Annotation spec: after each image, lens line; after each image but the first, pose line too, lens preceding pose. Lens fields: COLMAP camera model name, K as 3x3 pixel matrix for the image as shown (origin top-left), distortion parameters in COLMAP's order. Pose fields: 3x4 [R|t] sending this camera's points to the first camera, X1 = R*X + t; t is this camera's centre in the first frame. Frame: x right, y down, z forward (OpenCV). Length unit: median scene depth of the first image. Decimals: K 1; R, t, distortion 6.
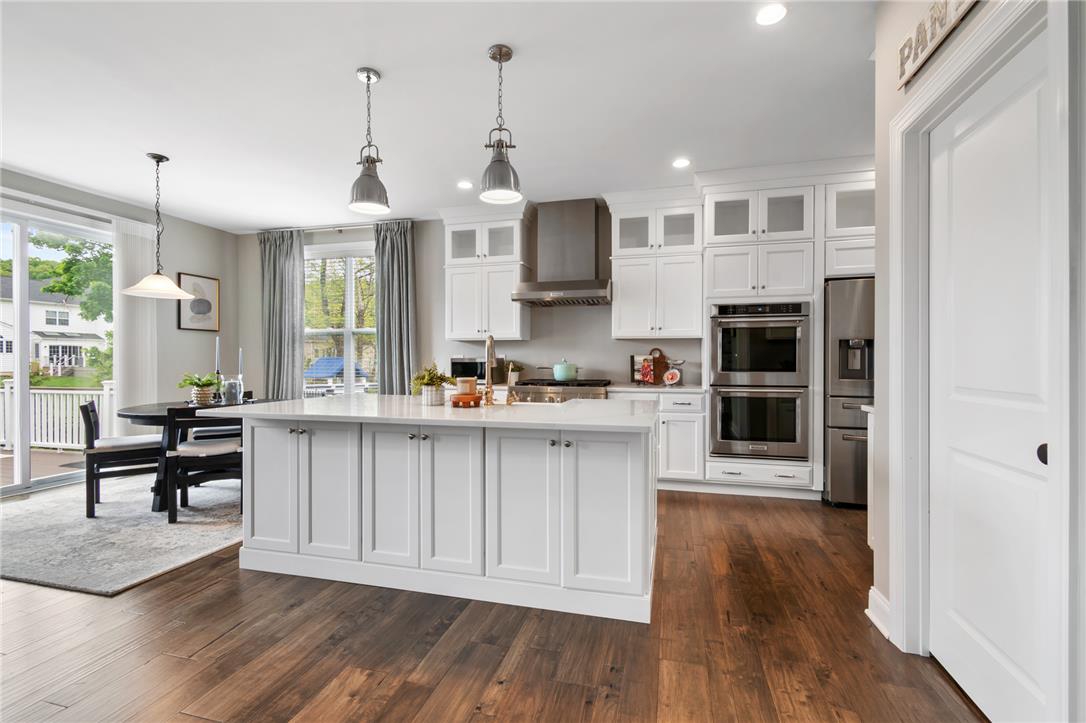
lens RADIAL K [[485.5, 0, 547.3], [0, 485.5, 359.2], [0, 0, 1]] dist [0.000598, -0.001036]
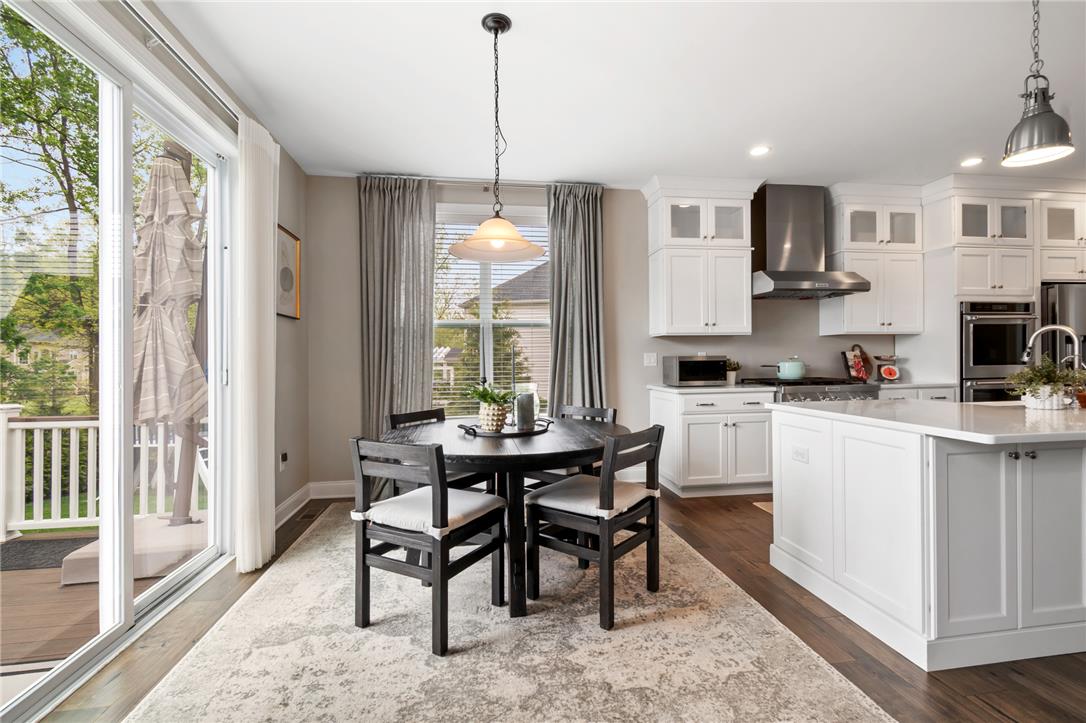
lens RADIAL K [[483.1, 0, 537.9], [0, 483.1, 363.2], [0, 0, 1]] dist [-0.000639, -0.000591]
pose [[0.921124, -0.017029, 0.388898, -0.816826], [0.012079, 0.999812, 0.015168, -0.006849], [-0.389083, -0.009274, 0.921156, 0.356234]]
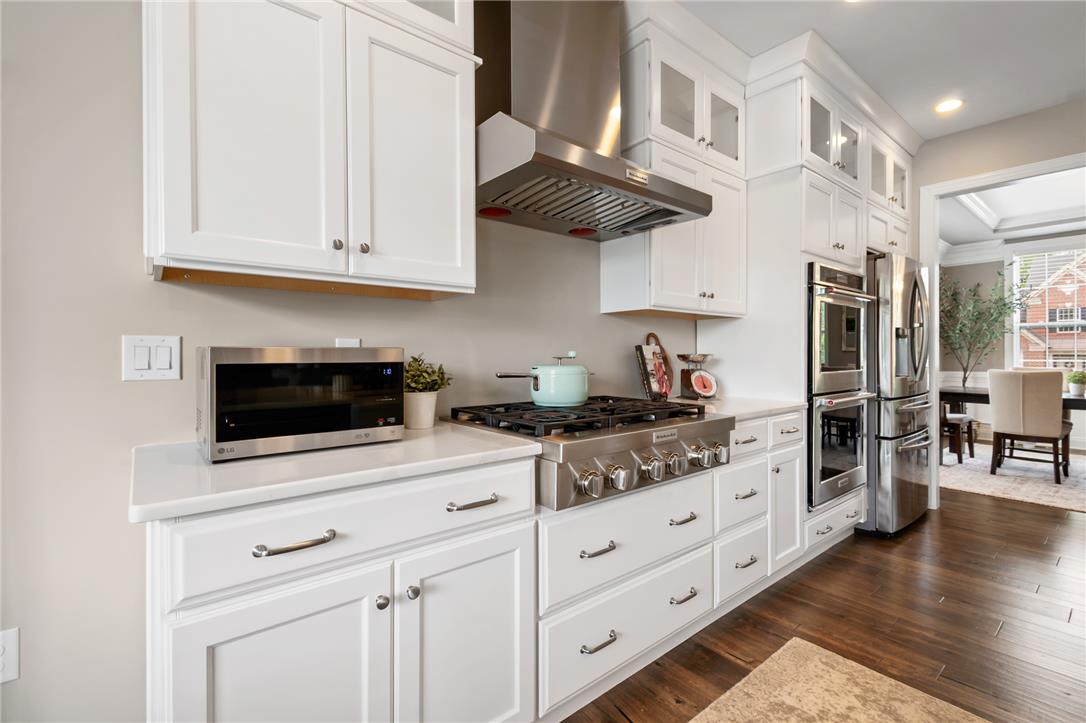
lens RADIAL K [[488.5, 0, 543.0], [0, 488.5, 361.5], [0, 0, 1]] dist [0.001127, 0.000128]
pose [[0.584907, -0.015833, 0.810946, -0.319631], [-0.000151, 0.999807, 0.019630, -0.000444], [-0.811100, -0.011604, 0.584792, 0.820032]]
